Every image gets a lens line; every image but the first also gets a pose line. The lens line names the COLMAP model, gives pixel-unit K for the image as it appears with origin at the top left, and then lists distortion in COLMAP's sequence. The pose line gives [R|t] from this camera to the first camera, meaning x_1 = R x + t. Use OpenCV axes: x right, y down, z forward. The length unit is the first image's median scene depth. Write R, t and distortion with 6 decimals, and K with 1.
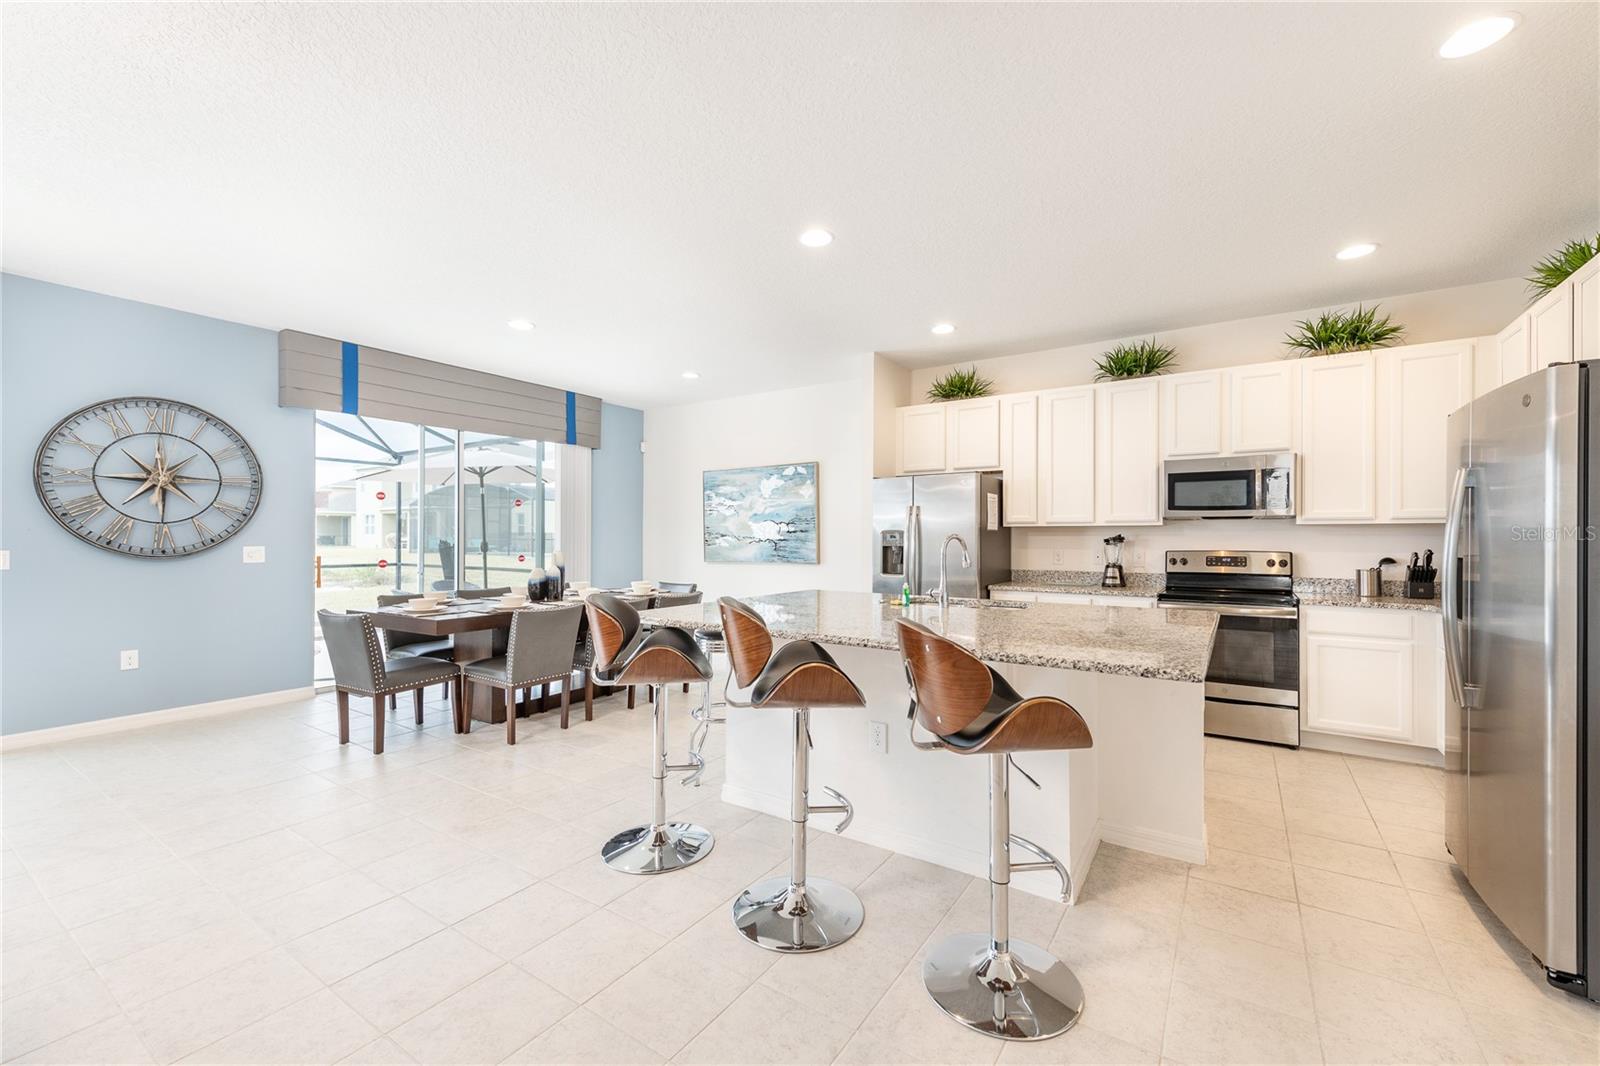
lens RADIAL K [[642.0, 0, 832.2], [0, 642.0, 537.0], [0, 0, 1]] dist [0.000988, -0.003899]
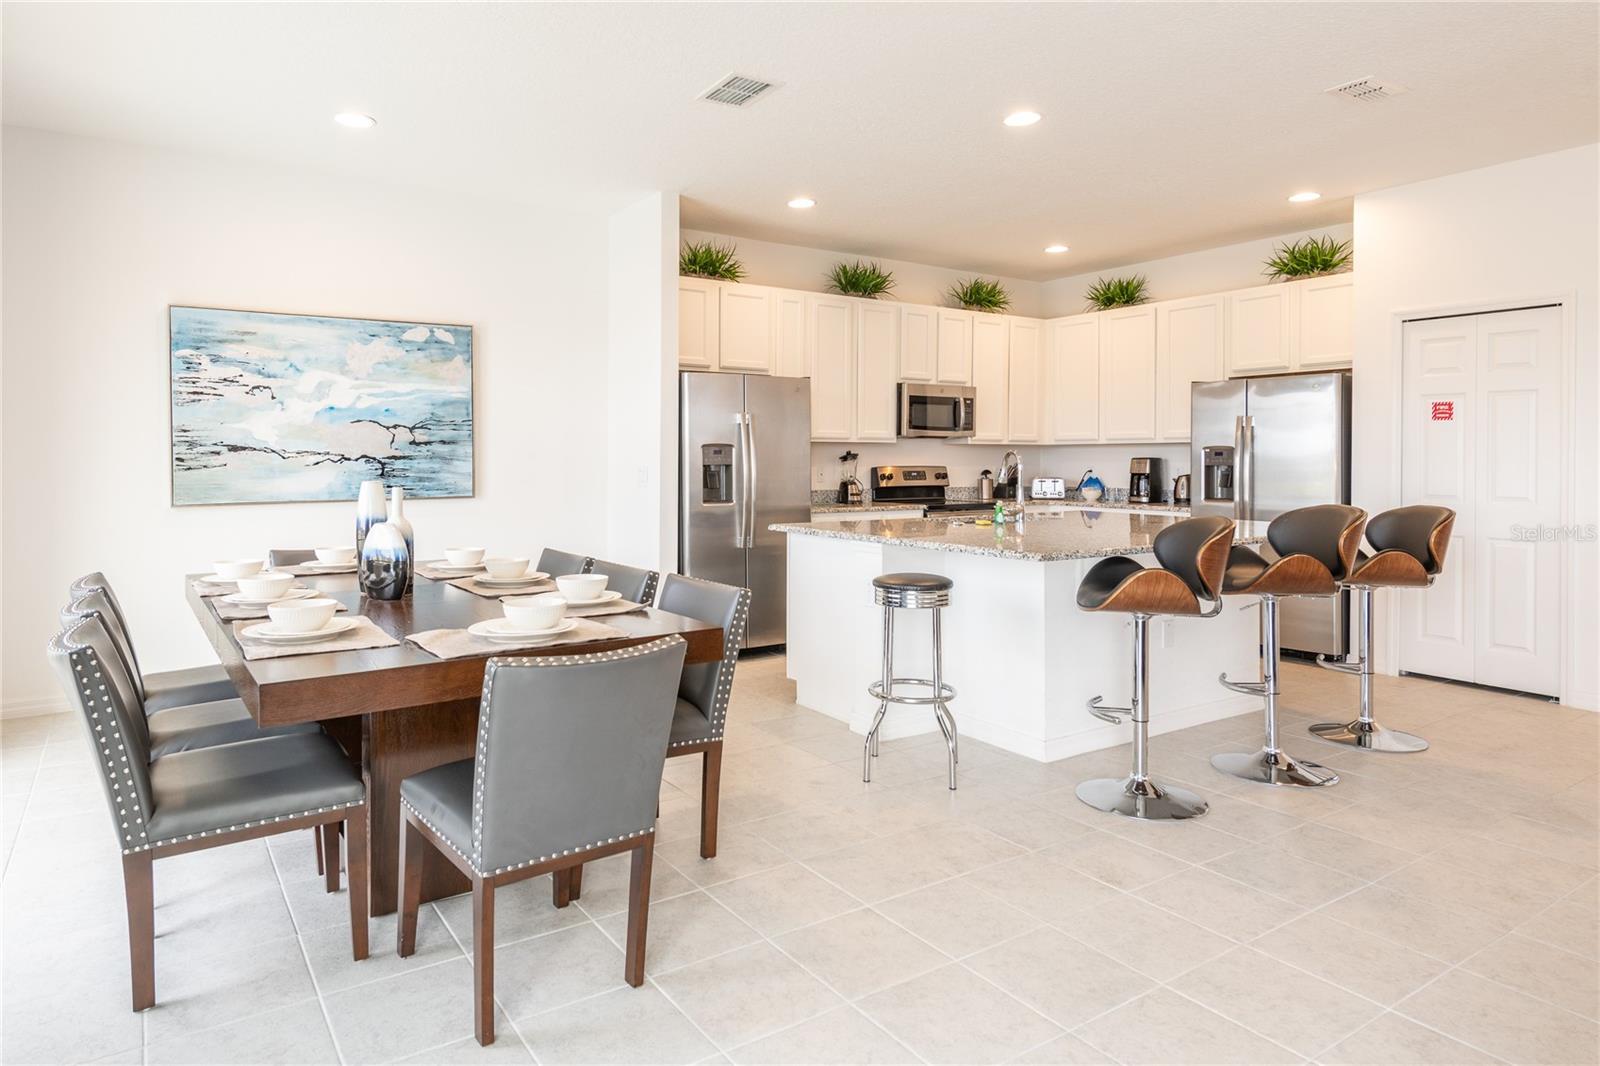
lens RADIAL K [[918.2, 0, 734.8], [0, 918.2, 465.8], [0, 0, 1]] dist [0.015185, -0.000307]
pose [[0.430387, -0.007604, 0.902612, -0.870368], [-0.000545, 0.999962, 0.008683, 0.006169], [-0.902644, -0.004229, 0.430367, 0.522674]]
